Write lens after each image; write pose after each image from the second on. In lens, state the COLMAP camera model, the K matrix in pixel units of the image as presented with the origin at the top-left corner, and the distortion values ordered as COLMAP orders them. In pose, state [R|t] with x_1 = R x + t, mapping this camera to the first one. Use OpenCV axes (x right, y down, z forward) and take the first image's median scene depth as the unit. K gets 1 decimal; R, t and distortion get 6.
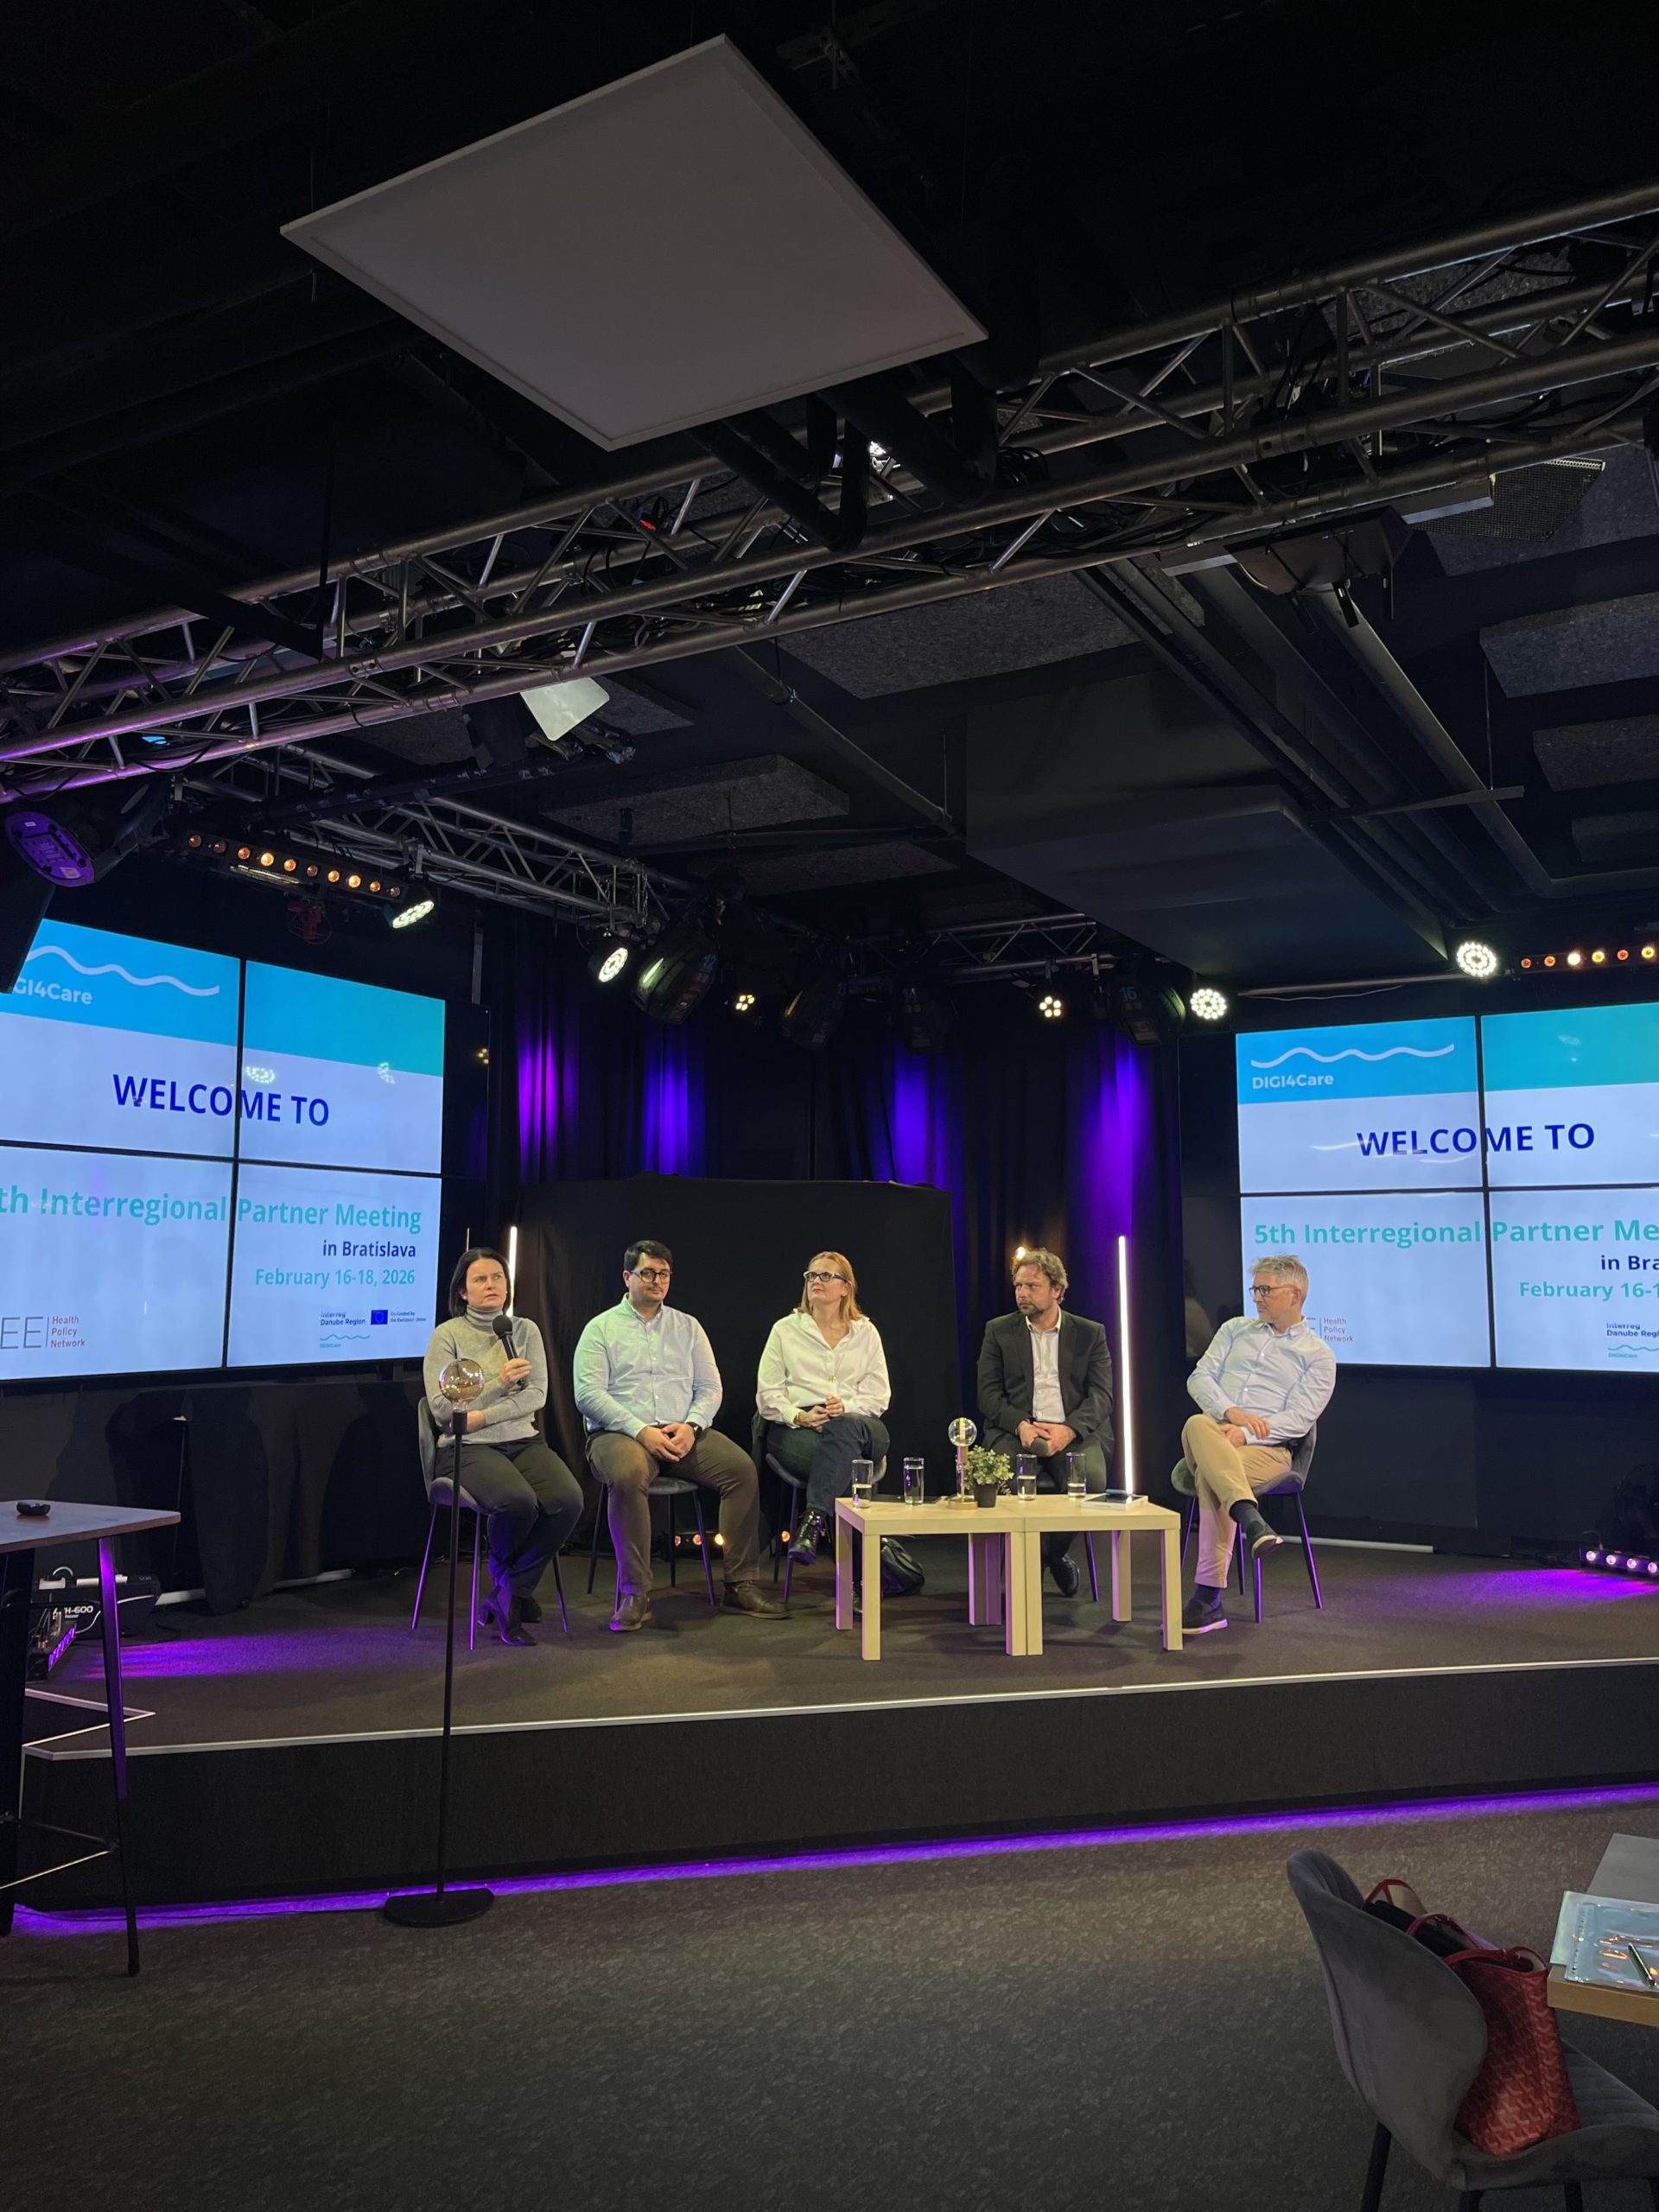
lens RADIAL K [[1672.6, 0, 822.8], [0, 1672.6, 1110.9], [0, 0, 1]] dist [0.073425, -0.078951]
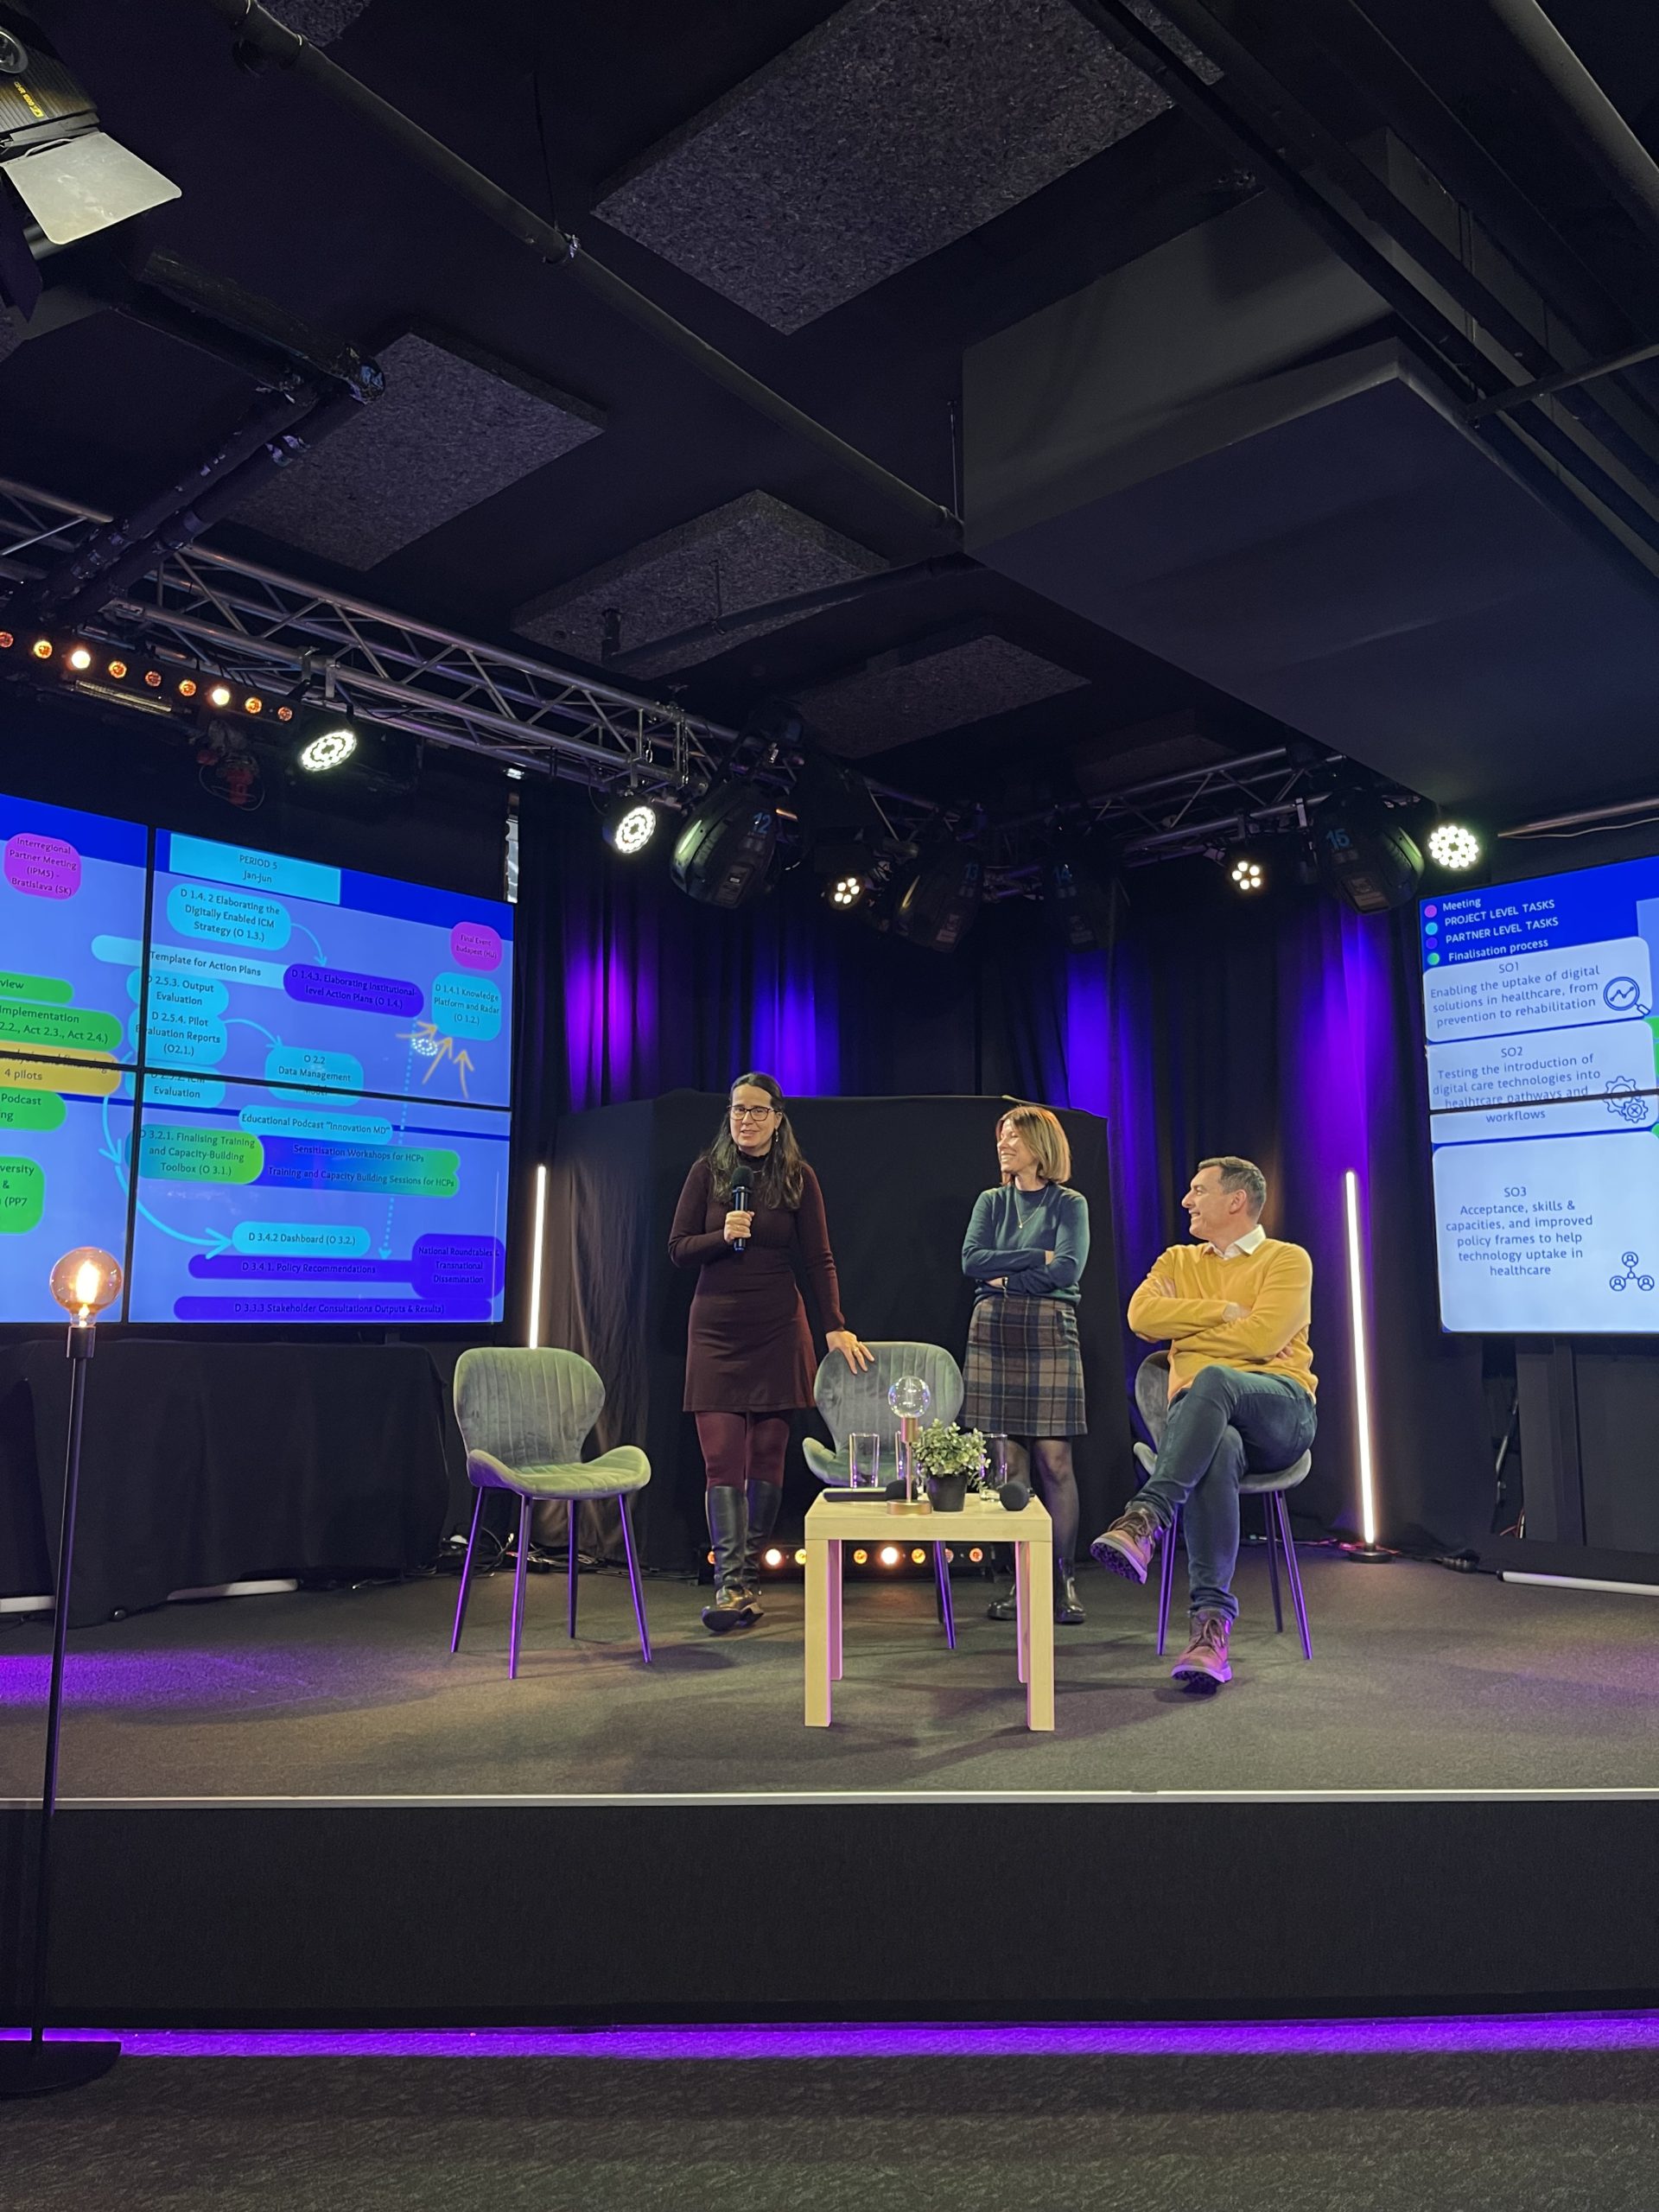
lens RADIAL K [[1677.6, 0, 820.8], [0, 1677.6, 1109.8], [0, 0, 1]] dist [0.044341, -0.077691]
pose [[0.972663, -0.033648, -0.229772, 0.187740], [0.026916, 0.999113, -0.032371, 0.099546], [0.230658, 0.025302, 0.972706, 0.335502]]
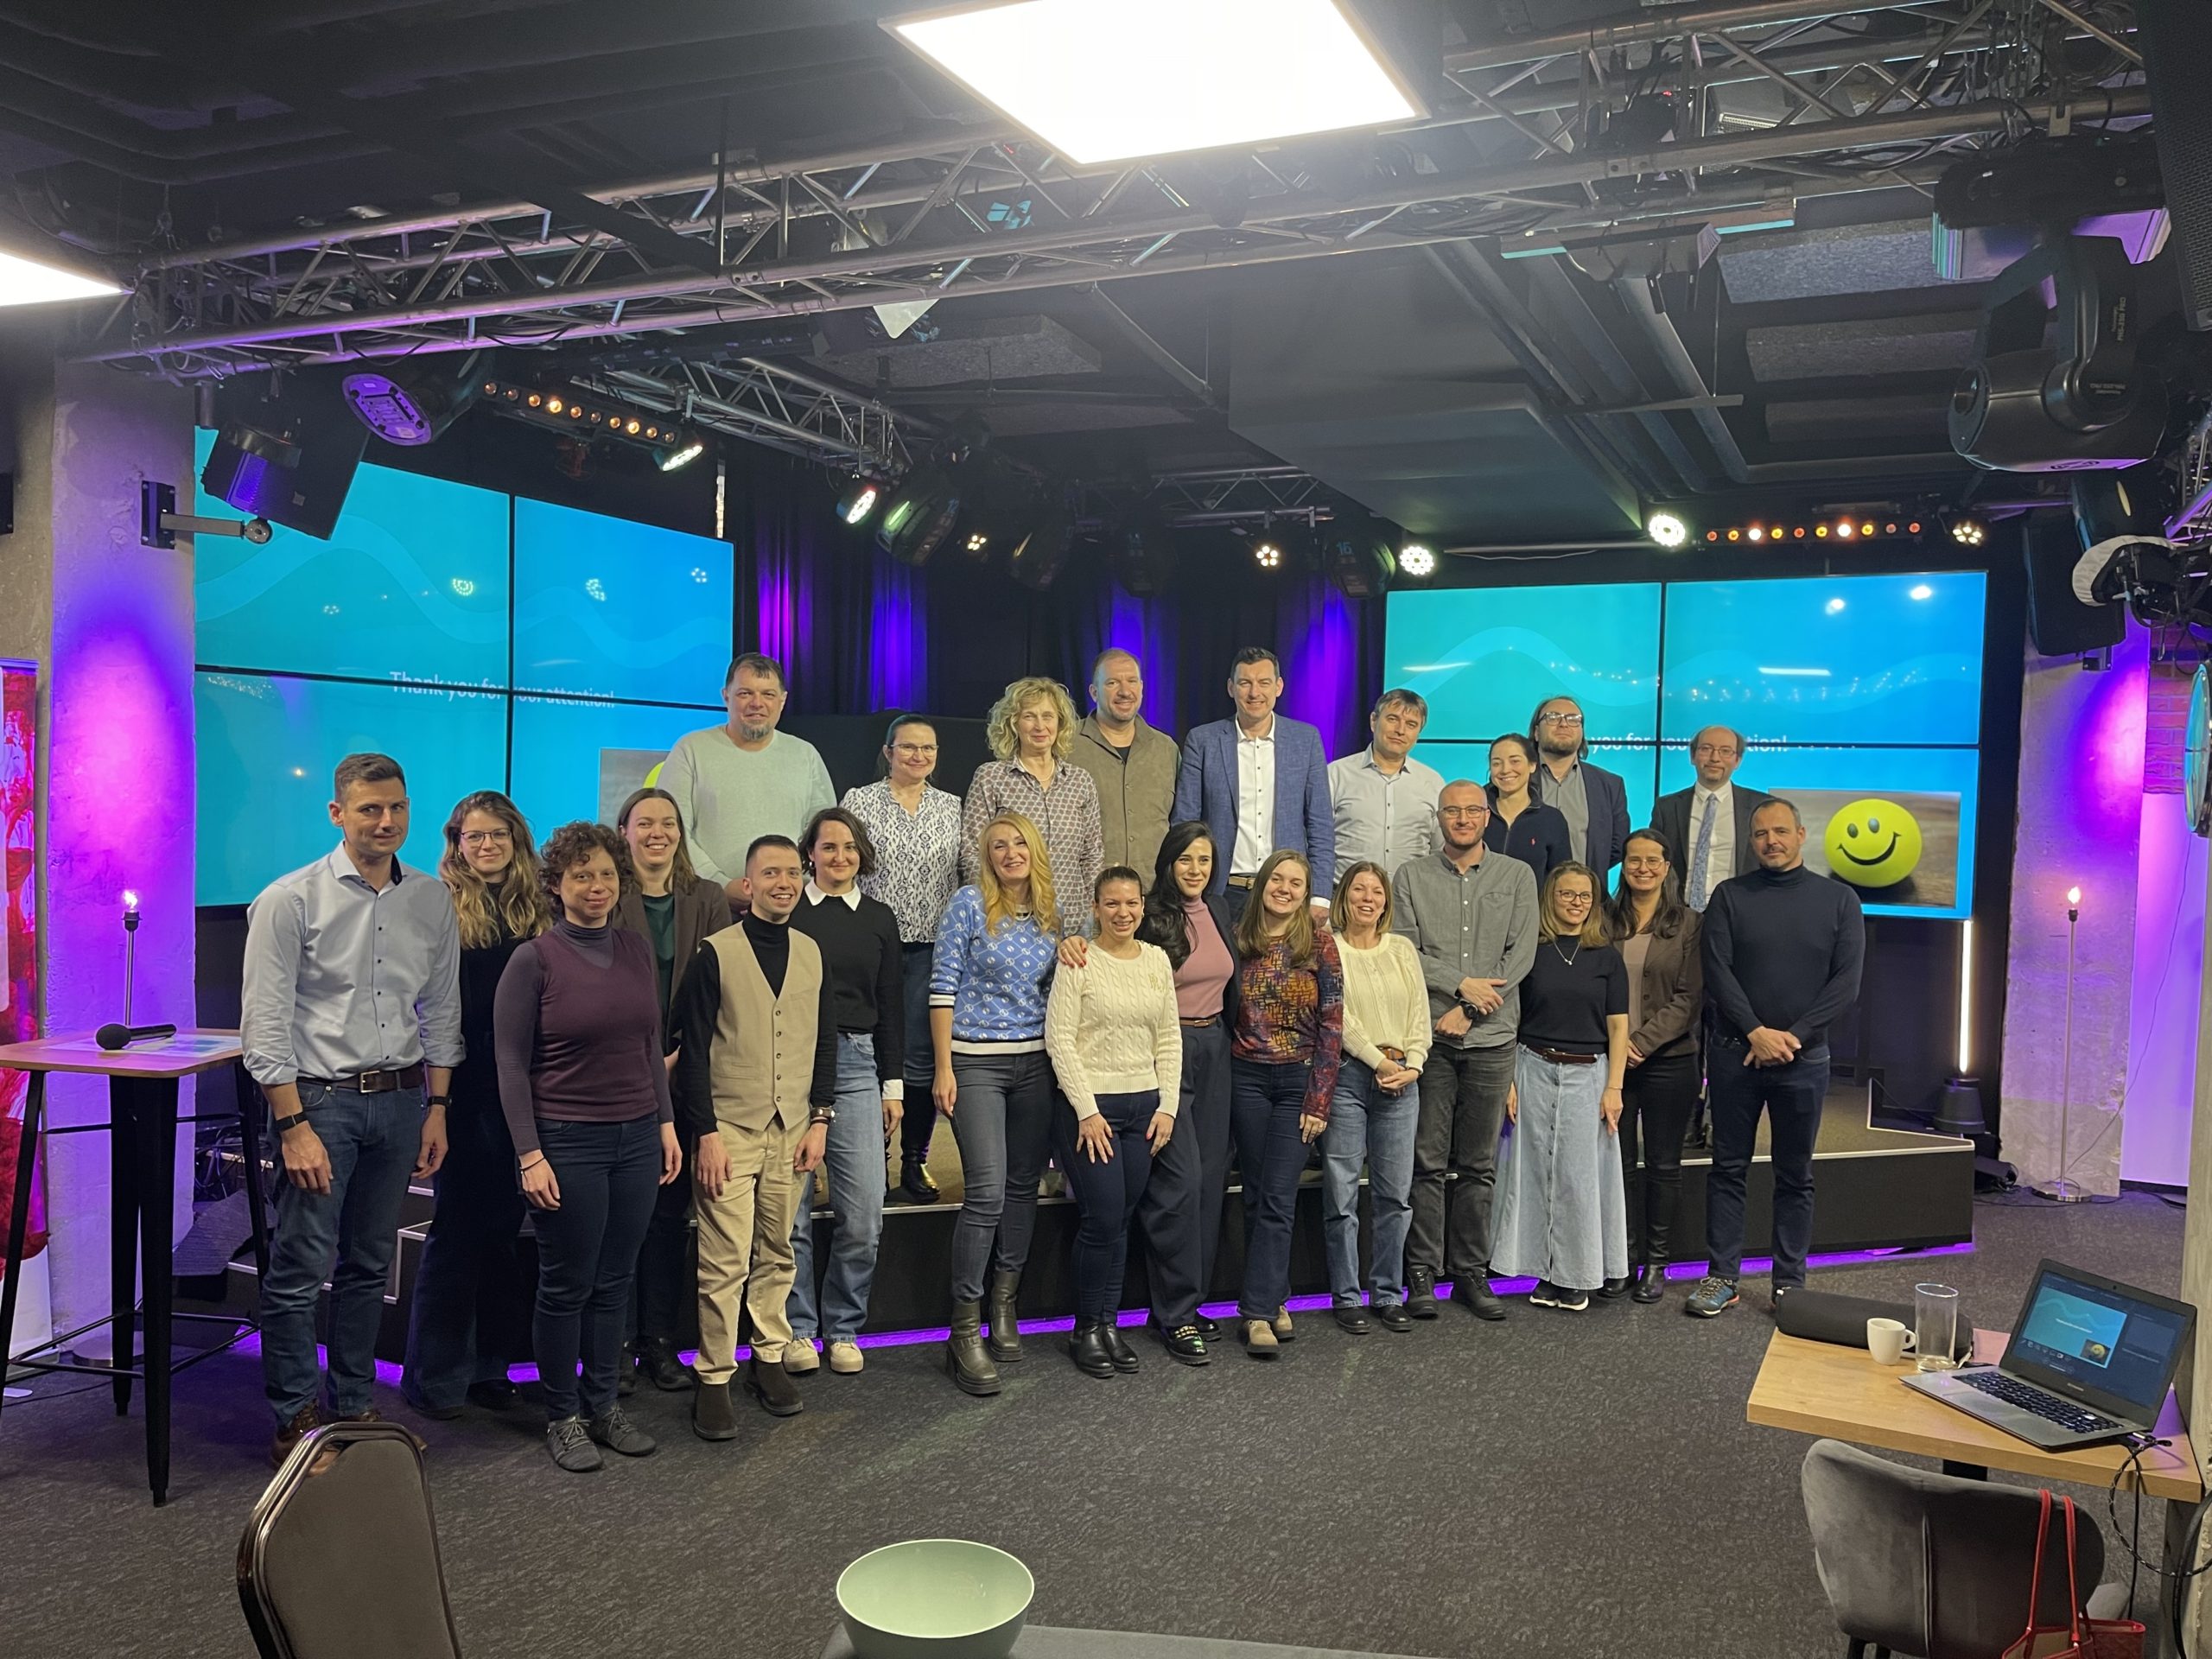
lens RADIAL K [[1672.6, 0, 1104.4], [0, 1672.6, 858.4], [0, 0, 1]] dist [0.073425, -0.078951]
pose [[0.996032, 0.019055, 0.086933, -0.083906], [-0.031701, 0.988704, 0.146489, -0.039697], [-0.083160, -0.148663, 0.985385, -0.088322]]
